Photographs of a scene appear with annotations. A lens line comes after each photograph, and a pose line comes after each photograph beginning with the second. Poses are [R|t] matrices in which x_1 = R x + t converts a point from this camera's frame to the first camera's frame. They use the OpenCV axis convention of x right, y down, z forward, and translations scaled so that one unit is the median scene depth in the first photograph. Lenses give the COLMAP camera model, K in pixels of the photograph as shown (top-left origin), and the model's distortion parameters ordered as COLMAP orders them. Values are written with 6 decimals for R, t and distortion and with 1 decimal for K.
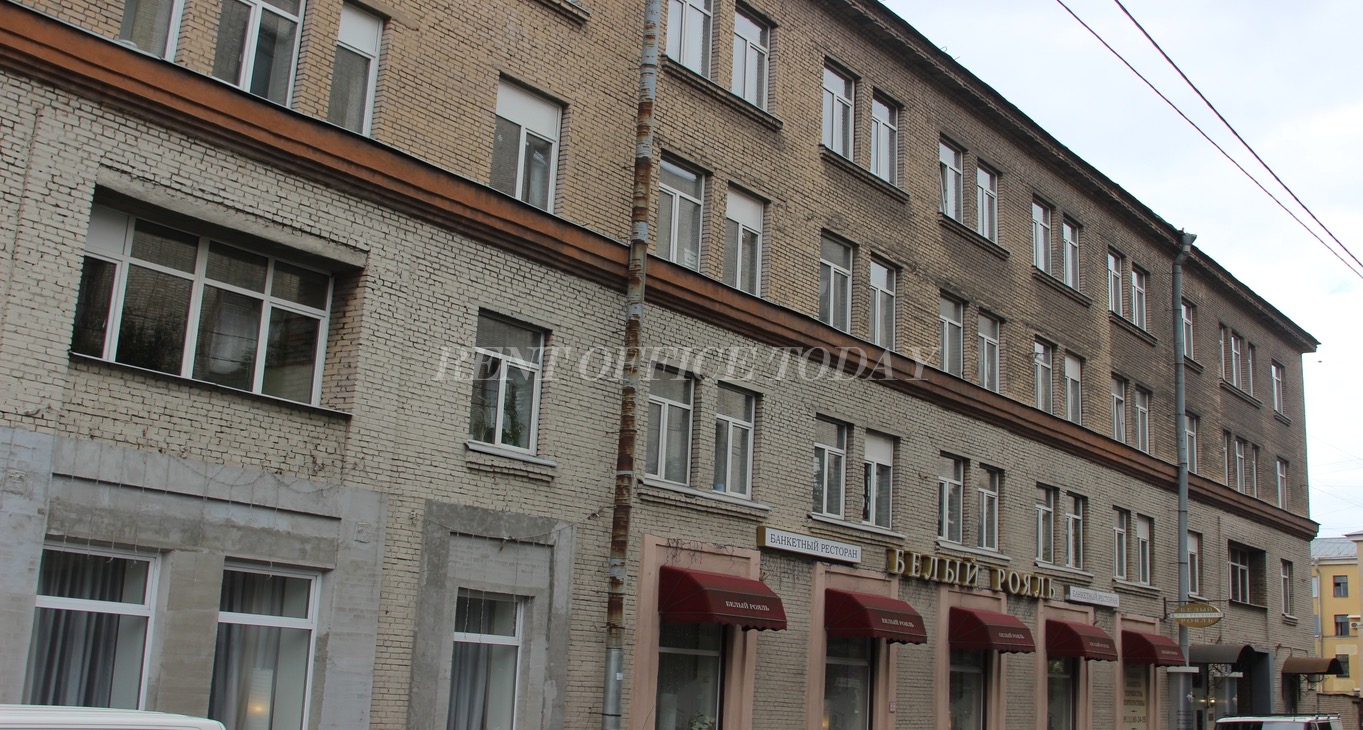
lens RADIAL K [[1707.5, 0, 682.1], [0, 1707.5, 336.6], [0, 0, 1]] dist [-0.150502, 0.049924]
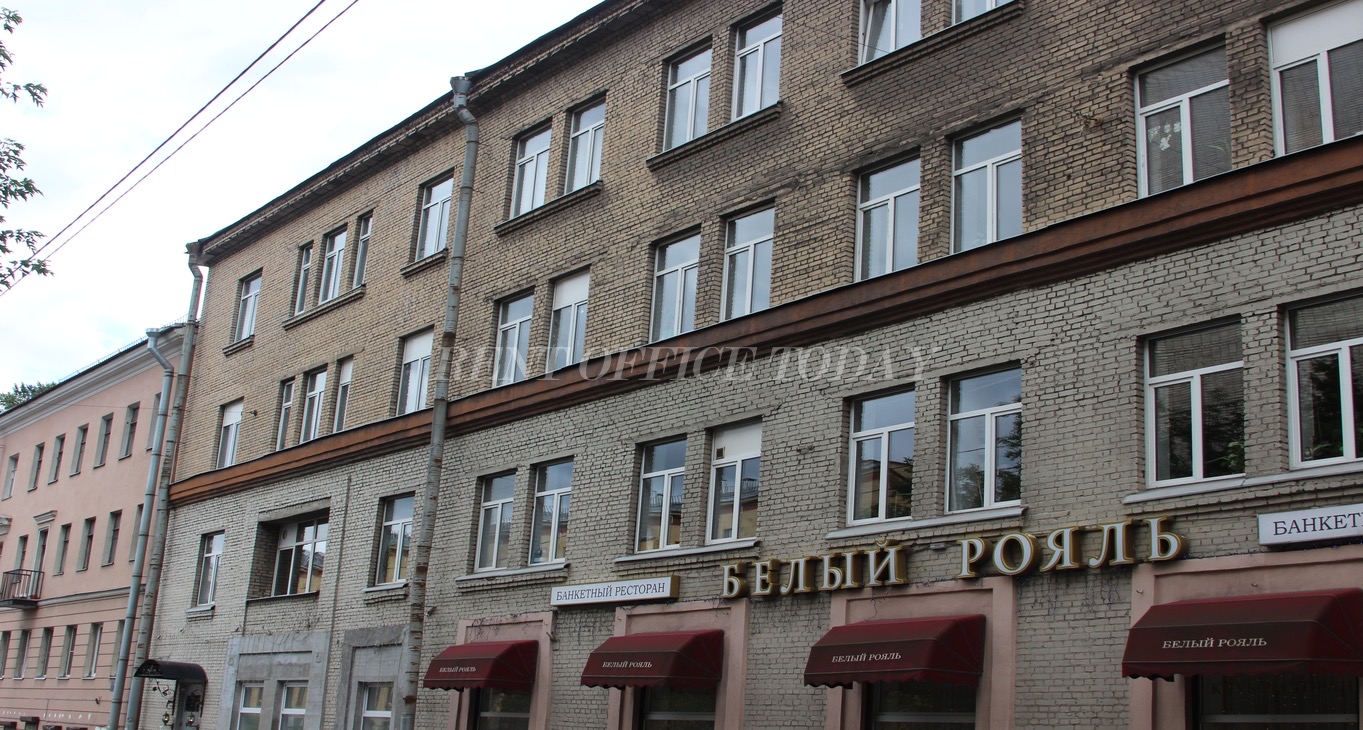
lens RADIAL K [[1495.9, 0, 772.6], [0, 1495.9, 361.4], [0, 0, 1]] dist [-0.119764, 0.014079]
pose [[-0.240301, -0.288538, -0.926823, 0.896941], [0.160425, 0.929866, -0.331079, 0.308107], [0.957350, -0.228244, -0.177159, 1.343237]]
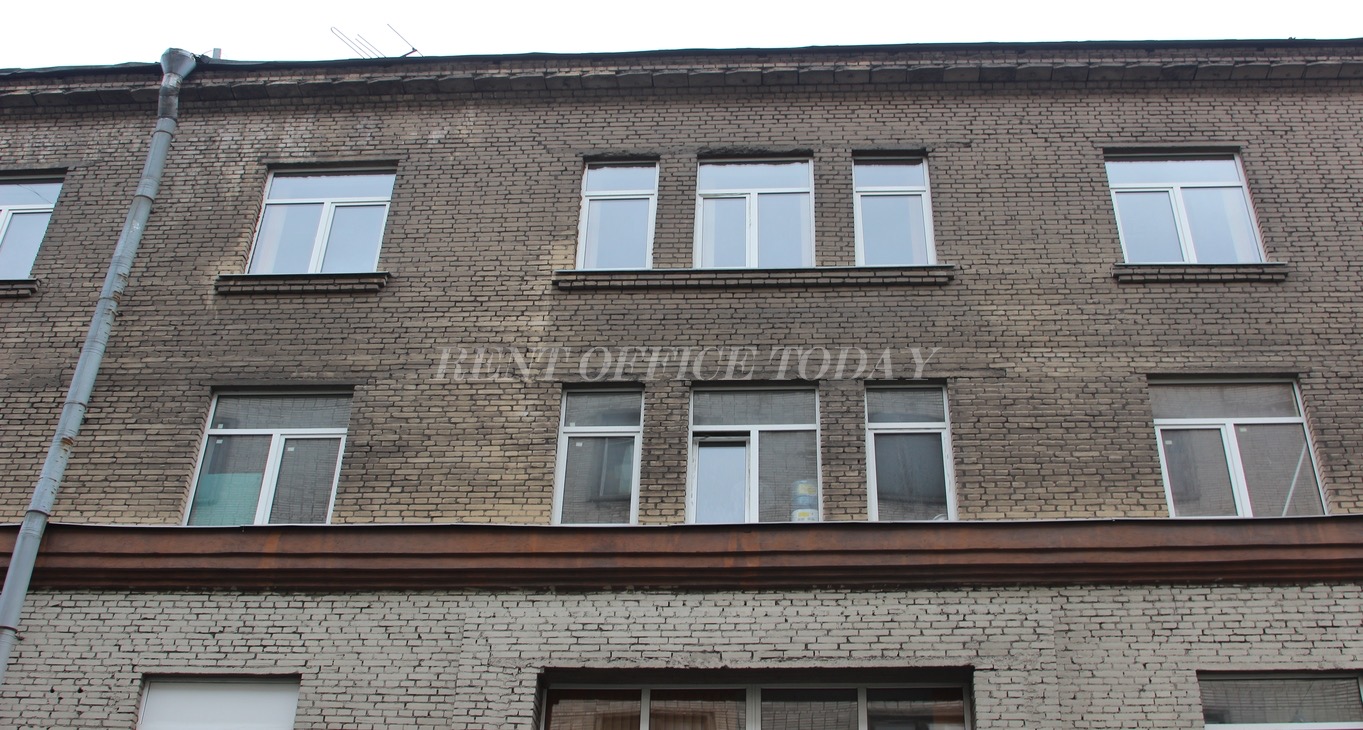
lens RADIAL K [[1495.9, 0, 772.6], [0, 1495.9, 361.4], [0, 0, 1]] dist [-0.119764, 0.014079]
pose [[0.510743, -0.461023, -0.725672, 0.169243], [0.178144, 0.882497, -0.435274, 0.059857], [0.841074, 0.093039, 0.532858, 0.240083]]
